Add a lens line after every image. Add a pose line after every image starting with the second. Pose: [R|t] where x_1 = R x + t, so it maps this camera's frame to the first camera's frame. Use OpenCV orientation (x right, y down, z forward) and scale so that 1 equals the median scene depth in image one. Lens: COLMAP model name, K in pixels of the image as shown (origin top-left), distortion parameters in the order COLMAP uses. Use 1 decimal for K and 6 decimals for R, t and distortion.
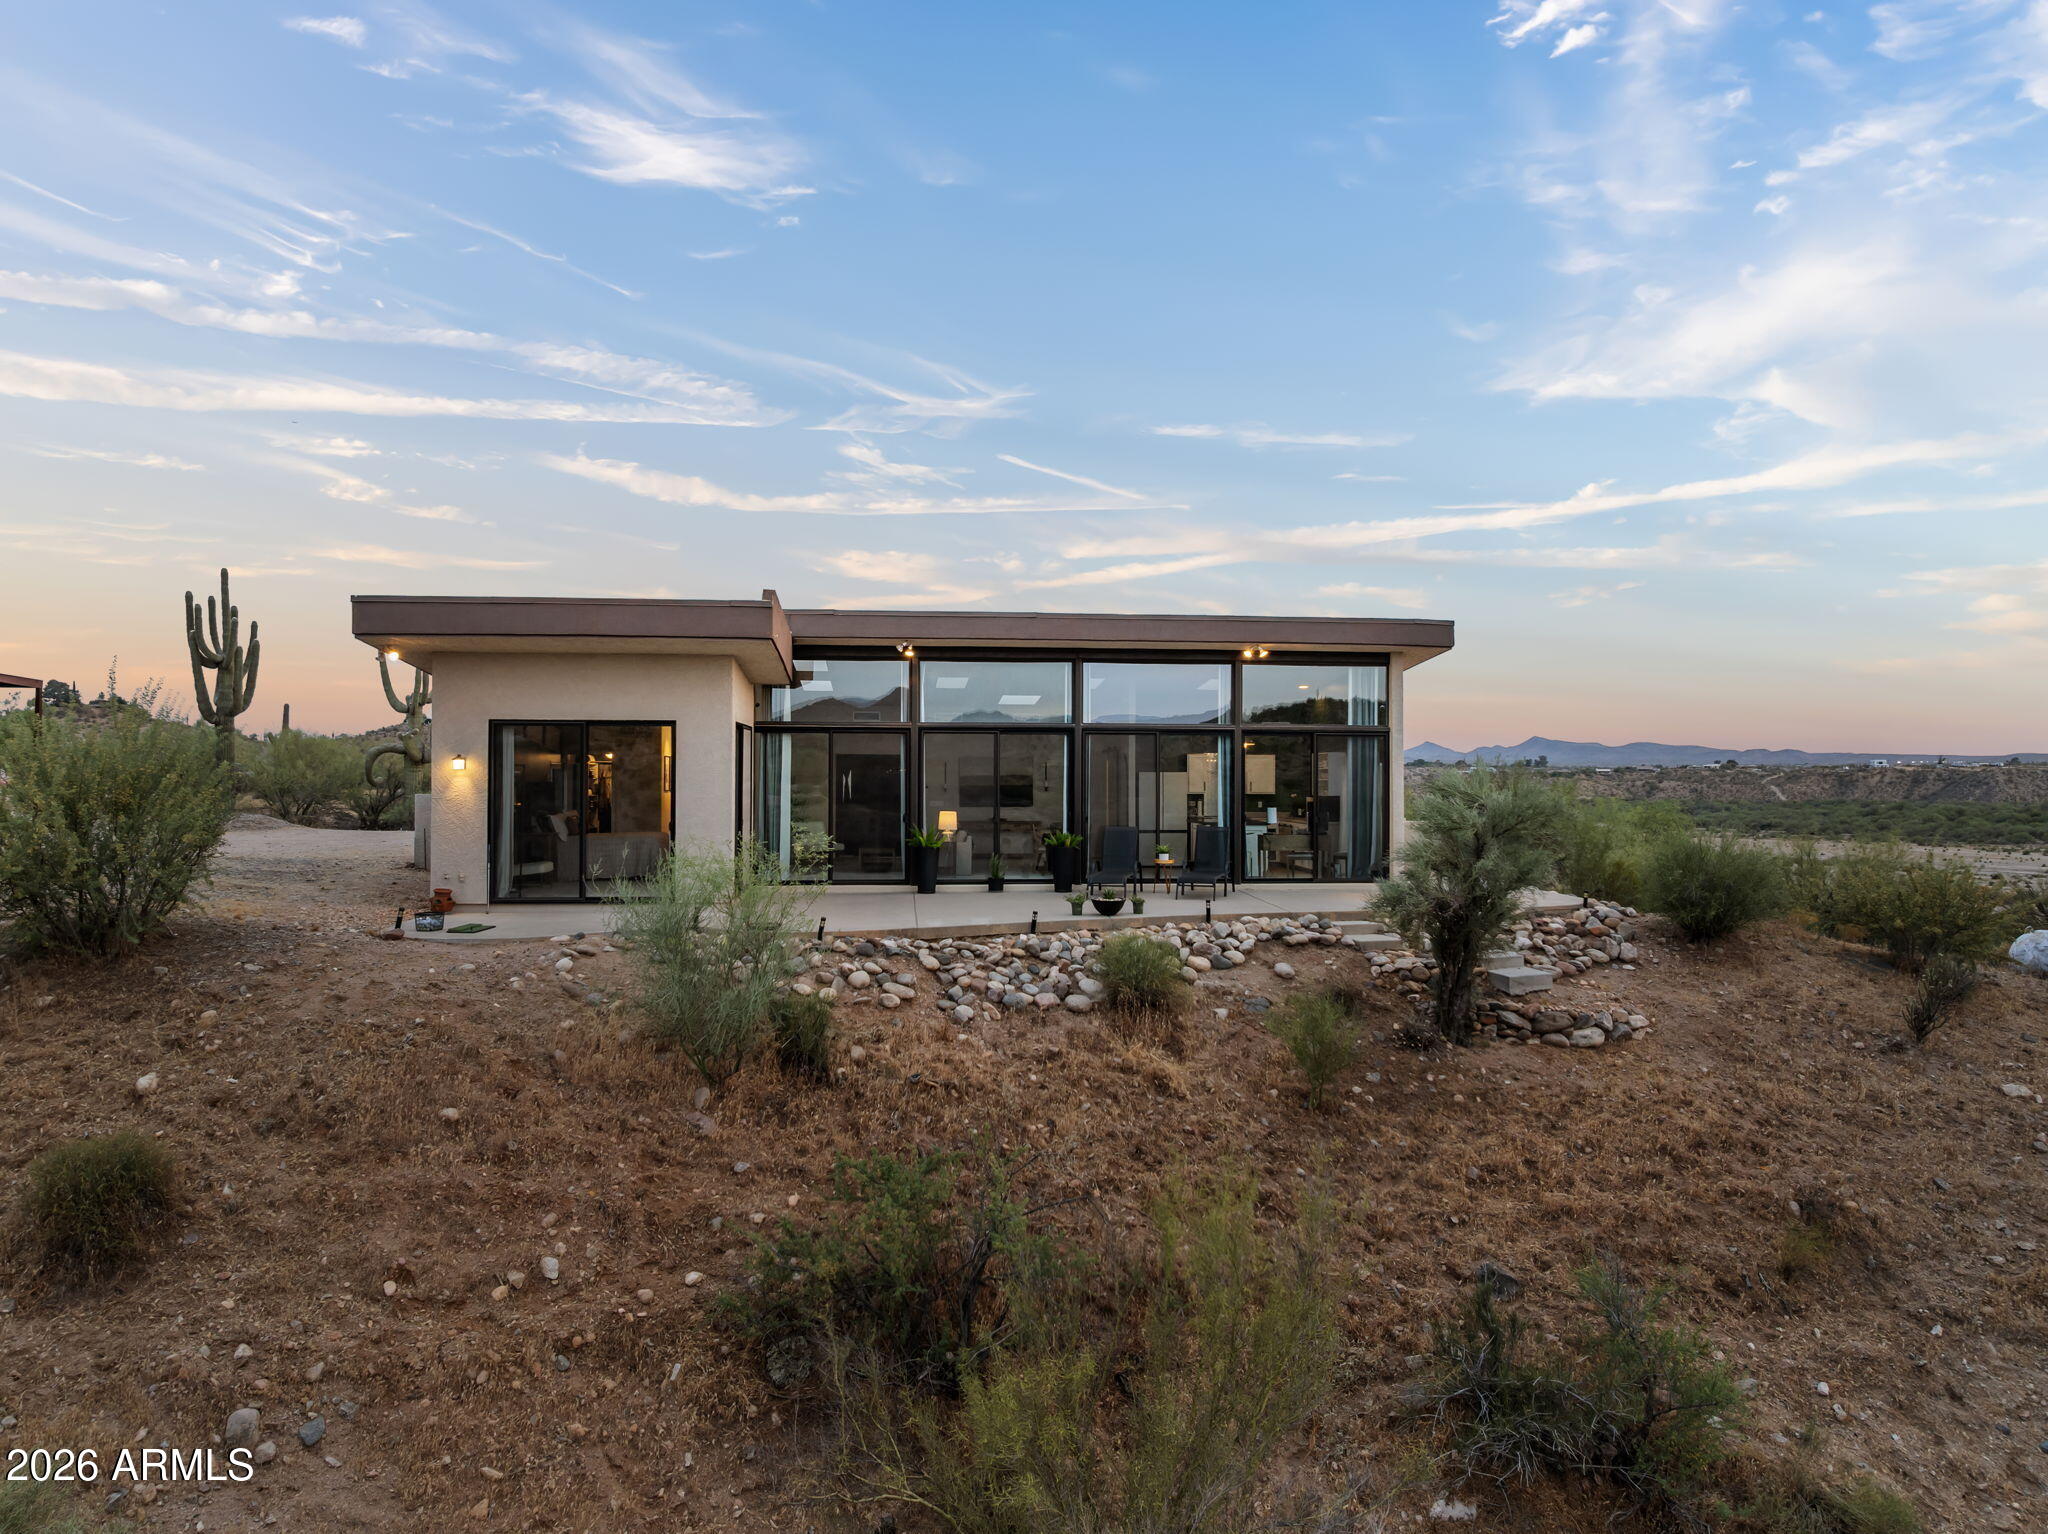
lens RADIAL K [[1454.0, 0, 1029.6], [0, 1454.0, 758.1], [0, 0, 1]] dist [-0.037611, -0.009541]
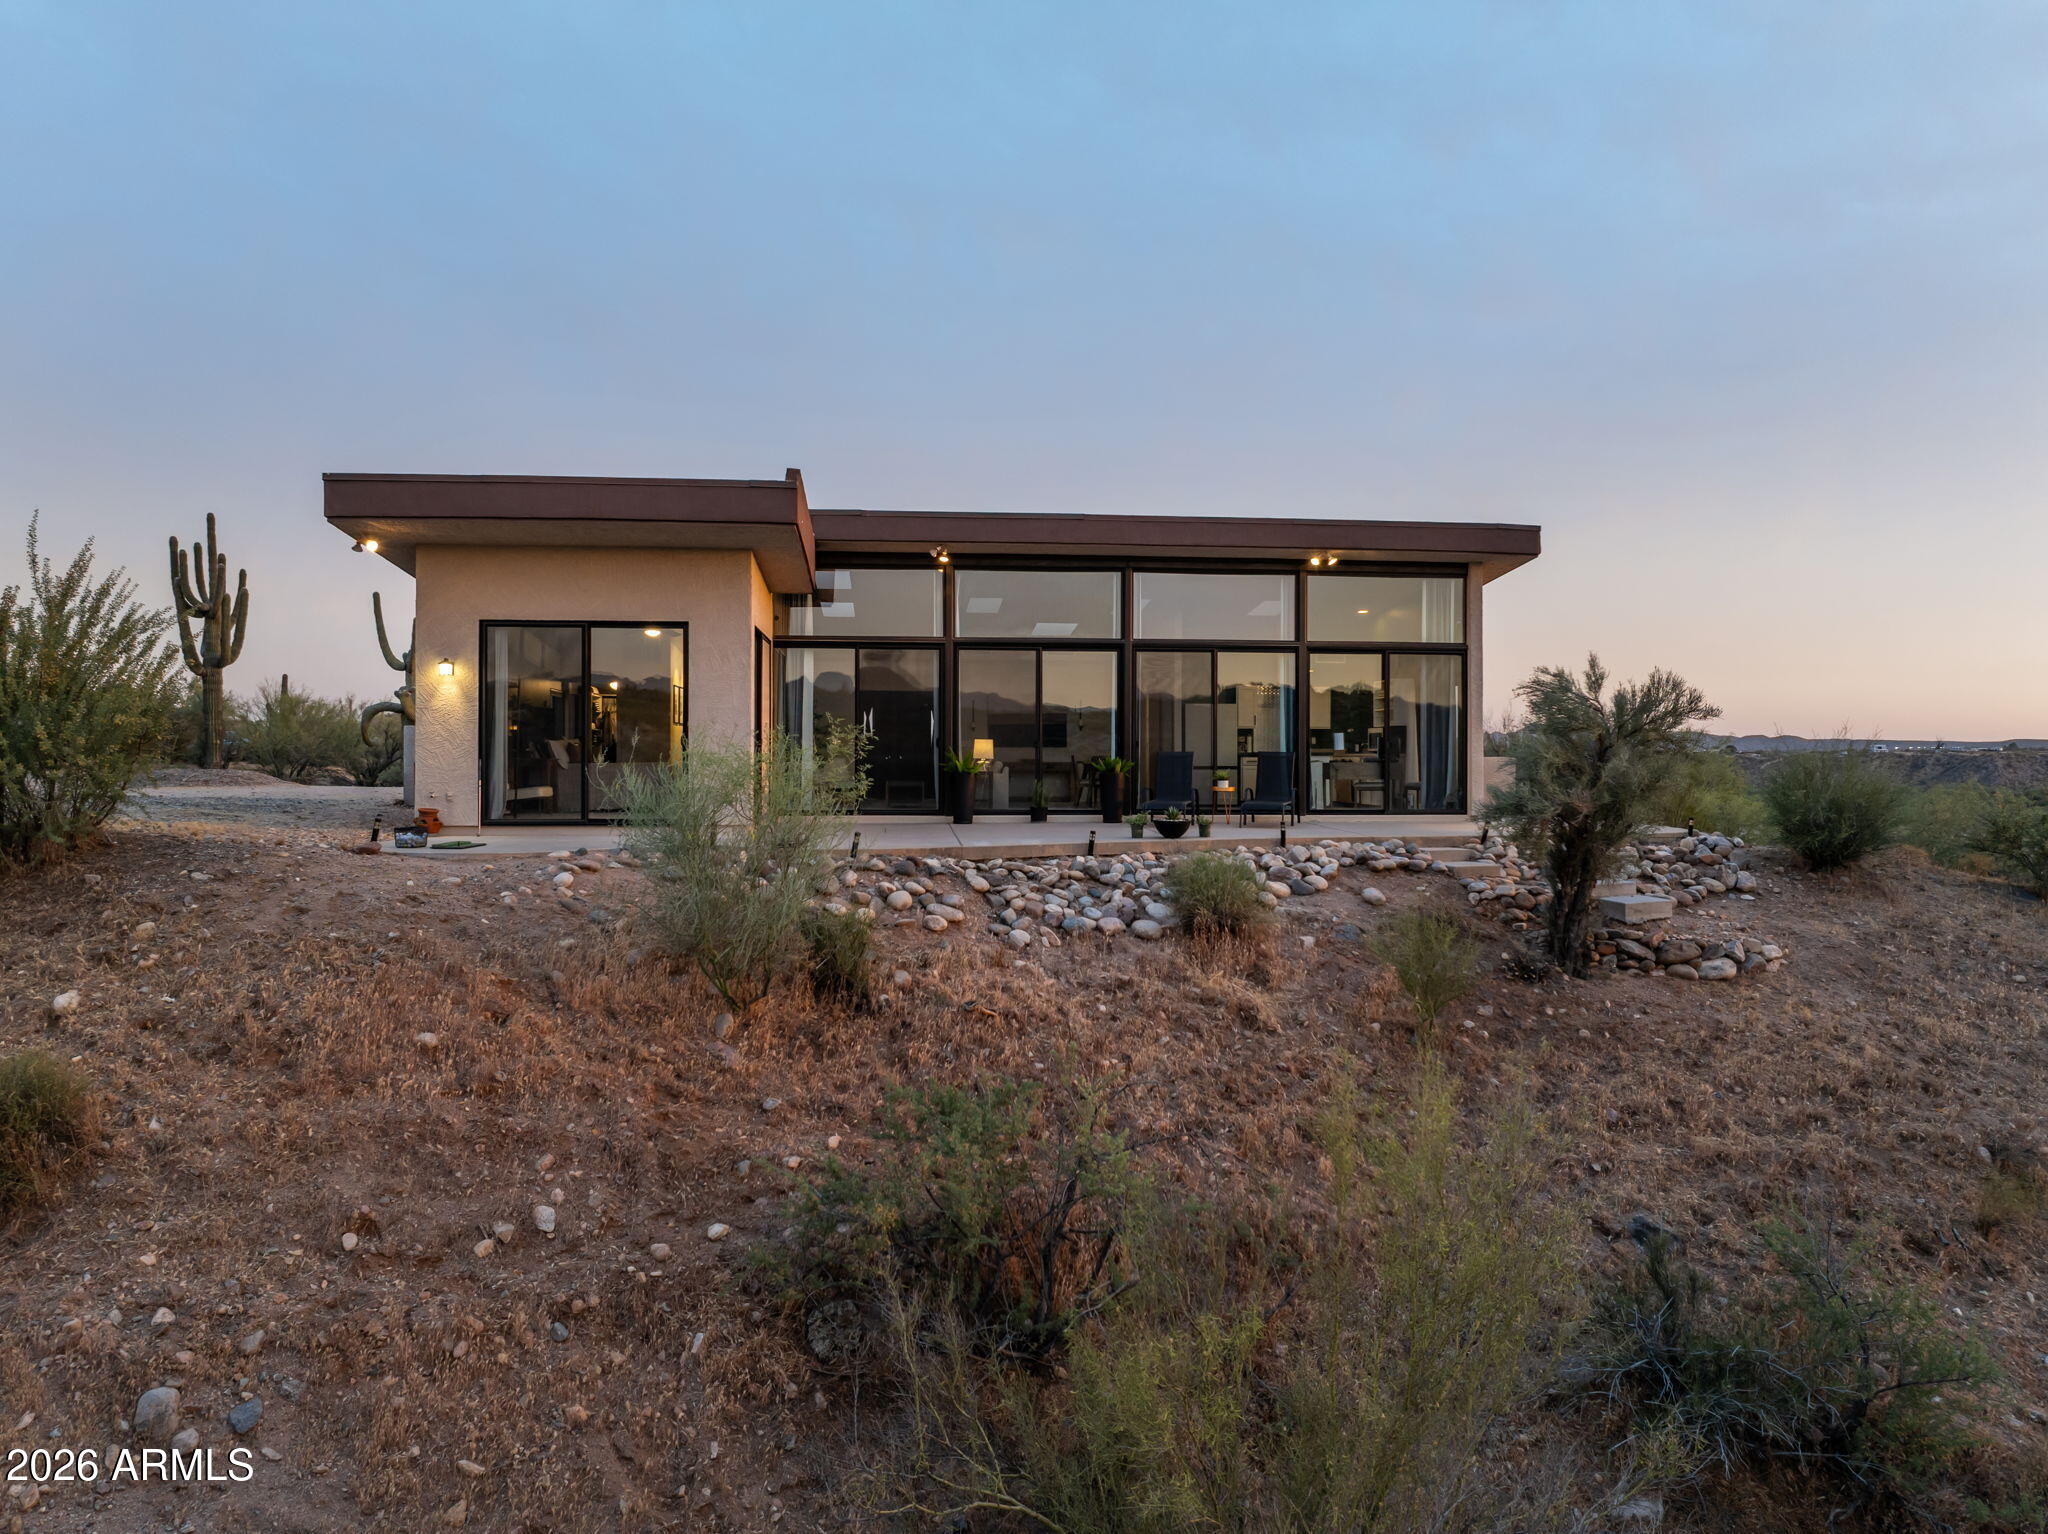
lens RADIAL K [[1444.9, 0, 1028.6], [0, 1444.9, 763.4], [0, 0, 1]] dist [-0.040890, -0.000709]
pose [[0.999998, -0.000948, -0.001828, -0.037650], [0.000972, 0.999916, 0.012961, 0.058160], [0.001816, -0.012962, 0.999914, 0.127967]]
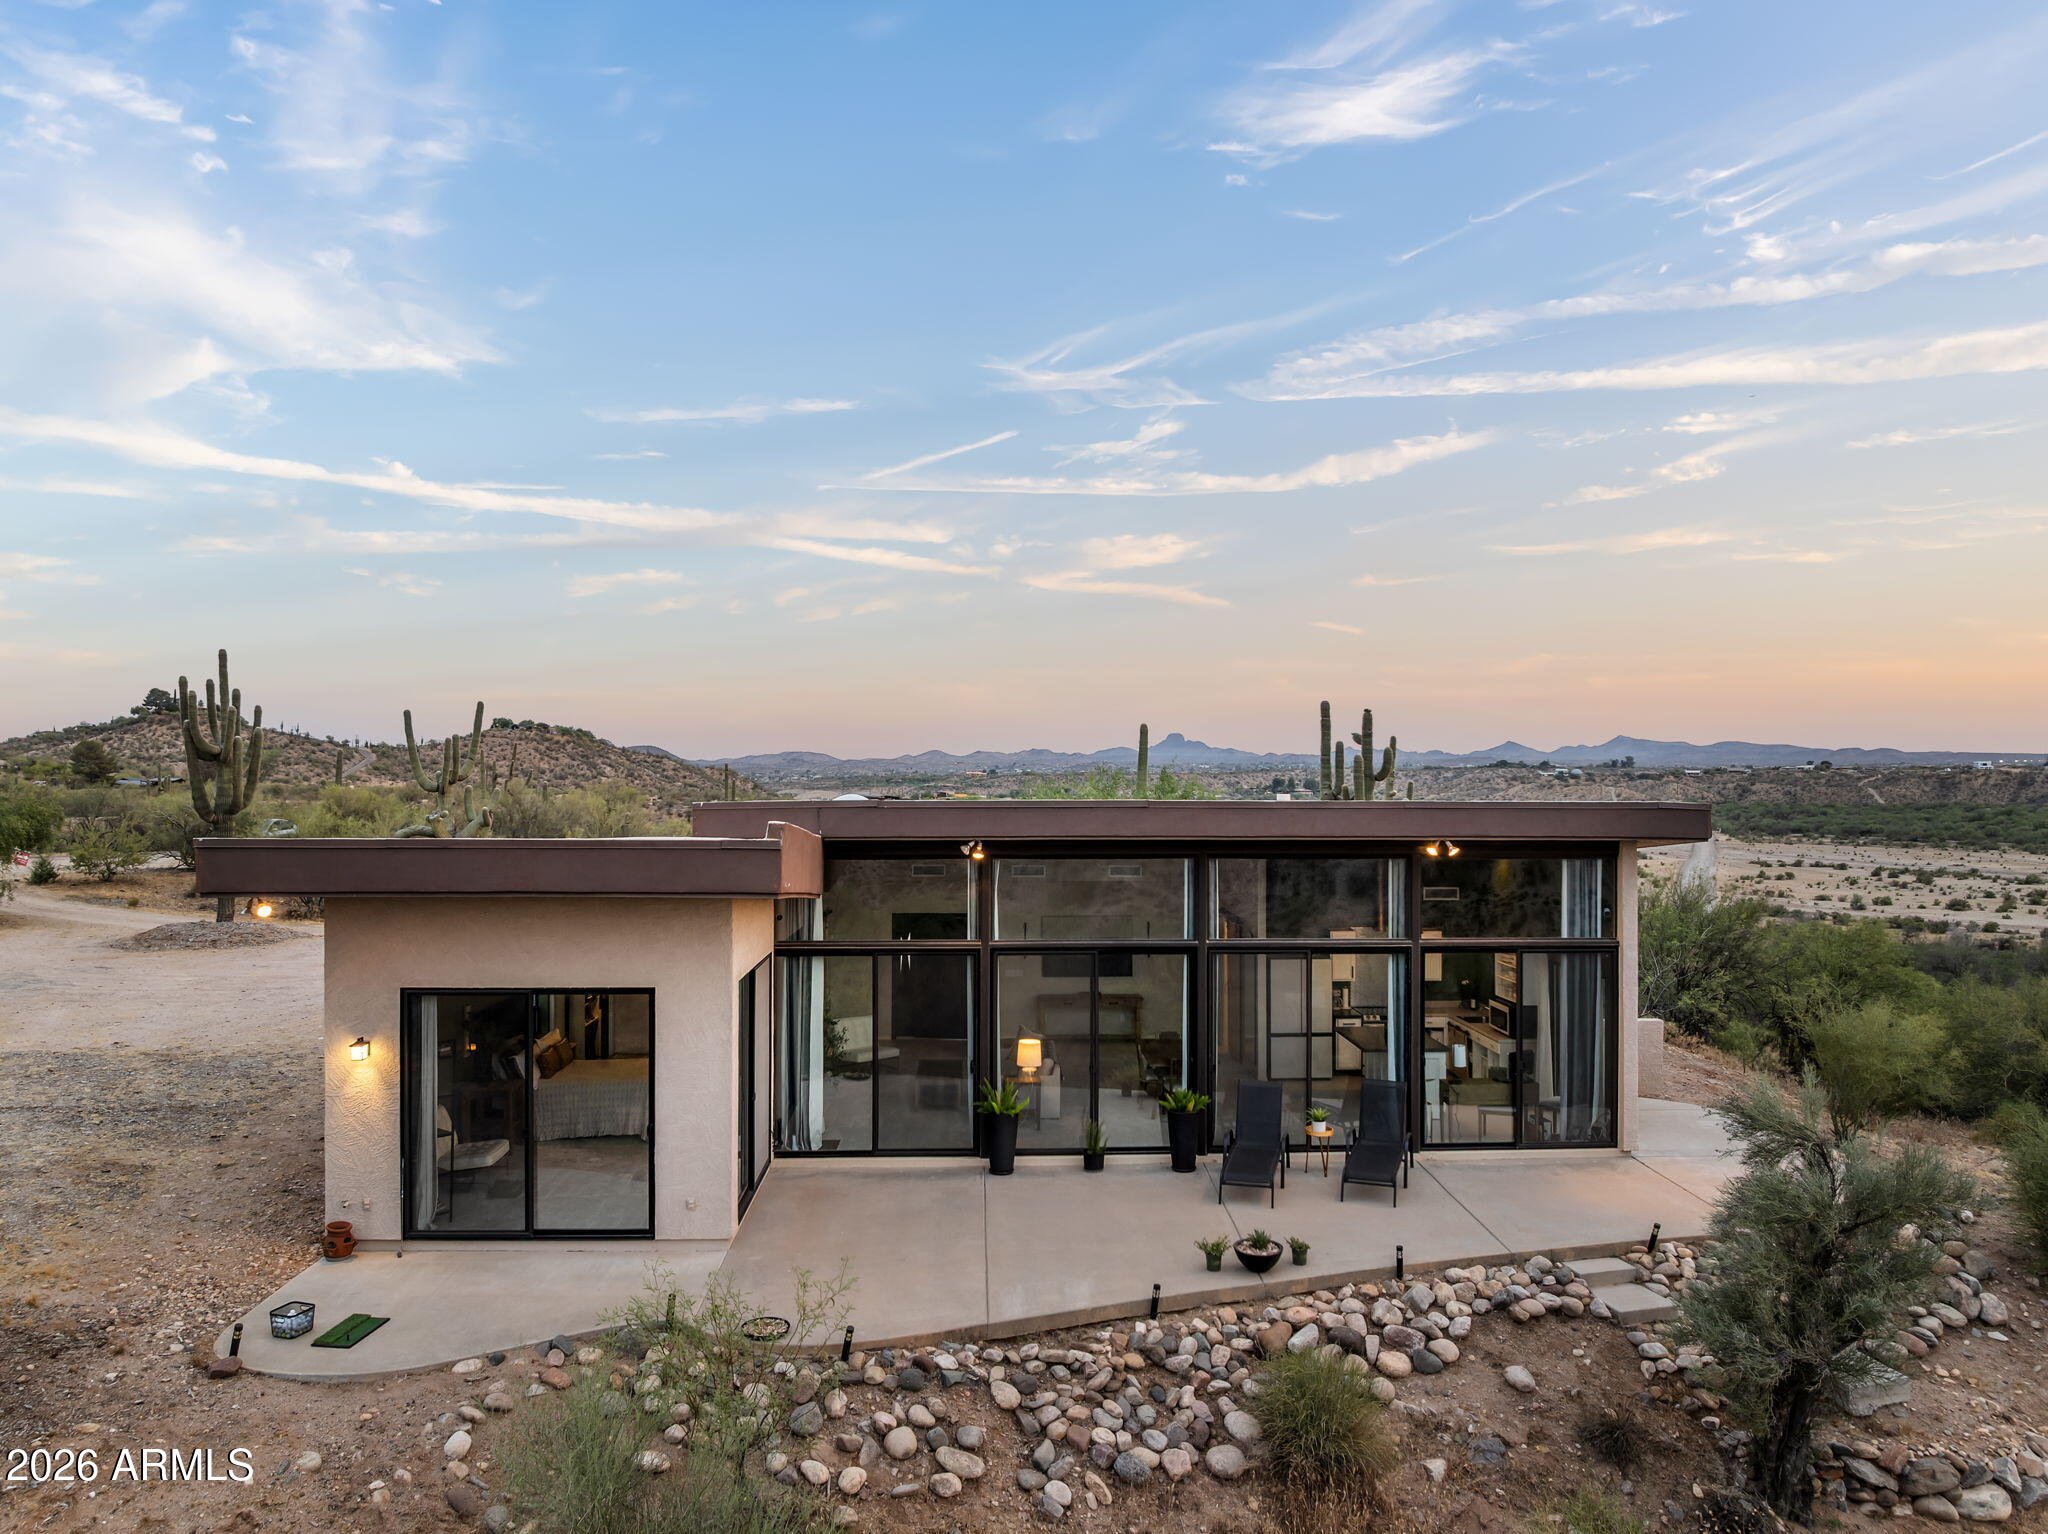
lens RADIAL K [[1451.6, 0, 1029.2], [0, 1451.6, 761.0], [0, 0, 1]] dist [-0.055180, 0.023032]
pose [[0.998562, -0.001852, -0.053573, -0.021909], [0.001947, 0.999997, 0.001717, -0.162042], [0.053569, -0.001819, 0.998562, 0.338646]]
